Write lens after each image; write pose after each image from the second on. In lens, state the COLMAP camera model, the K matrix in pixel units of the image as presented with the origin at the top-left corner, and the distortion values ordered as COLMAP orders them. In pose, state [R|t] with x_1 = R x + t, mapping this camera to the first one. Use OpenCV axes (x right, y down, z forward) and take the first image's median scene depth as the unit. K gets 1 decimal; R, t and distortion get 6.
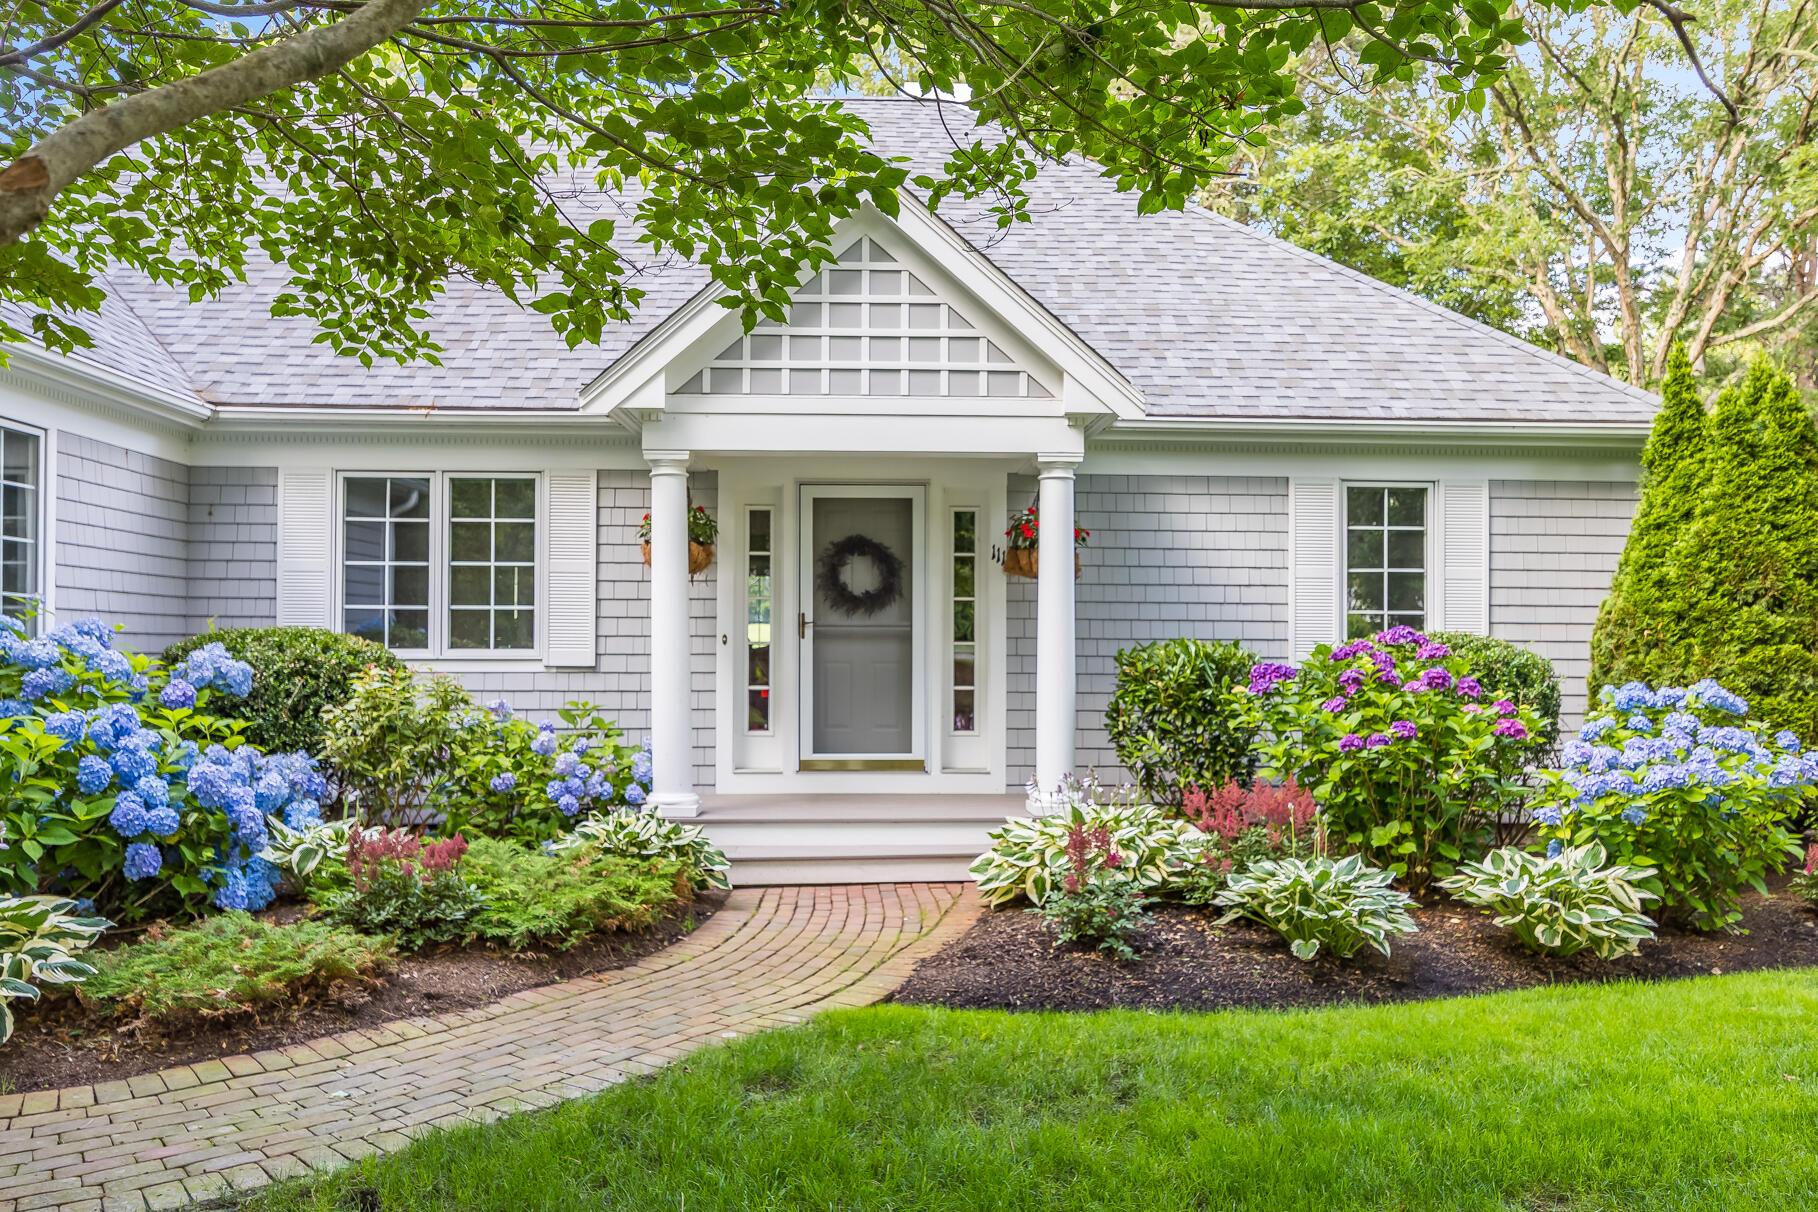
lens RADIAL K [[1347.6, 0, 919.5], [0, 1347.6, 666.4], [0, 0, 1]] dist [-0.001955, 0.003917]
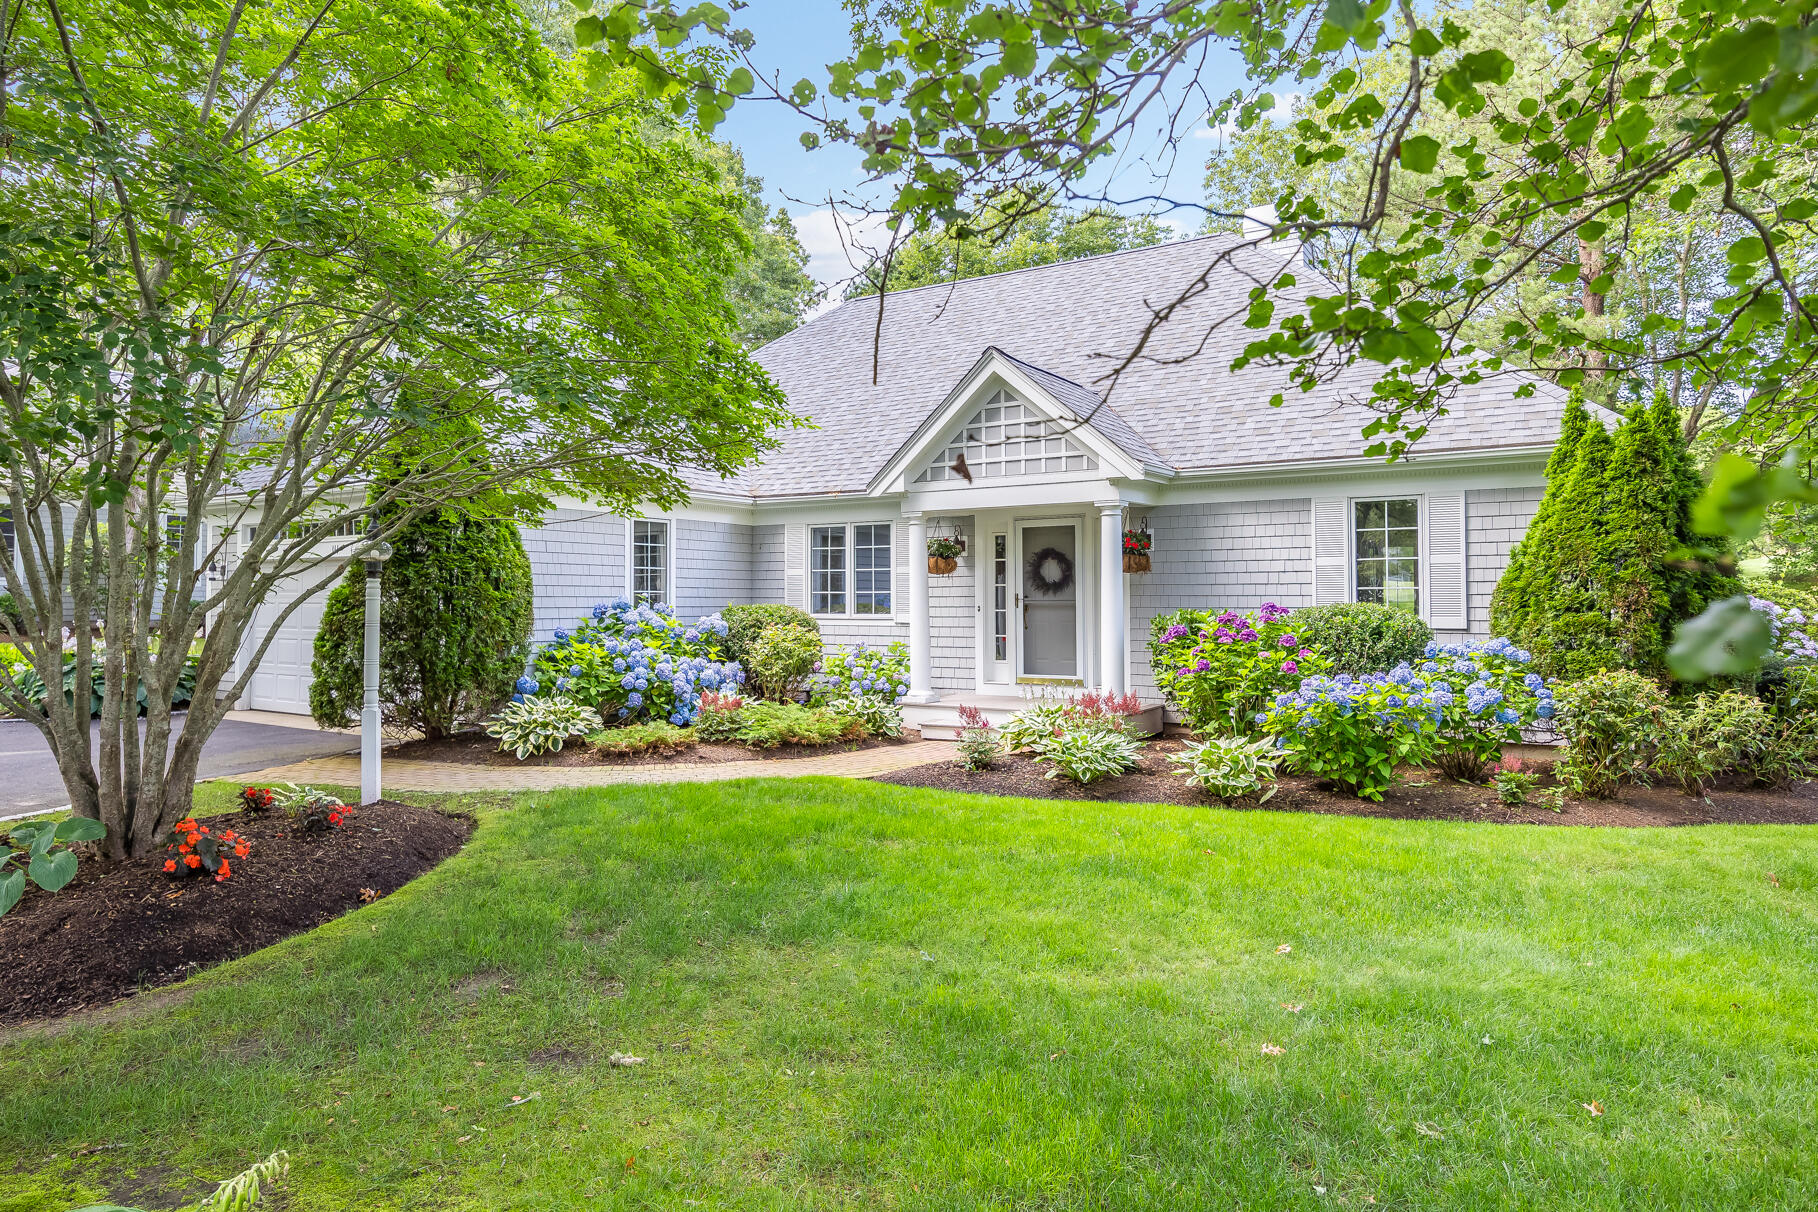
lens RADIAL K [[1103.9, 0, 908.6], [0, 1103.9, 600.5], [0, 0, 1]] dist [-0.003196, -0.000272]
pose [[0.821037, -0.007097, -0.570831, 0.623737], [-0.001186, 0.999899, -0.014138, -0.010042], [0.570874, 0.012285, 0.820946, -0.261513]]
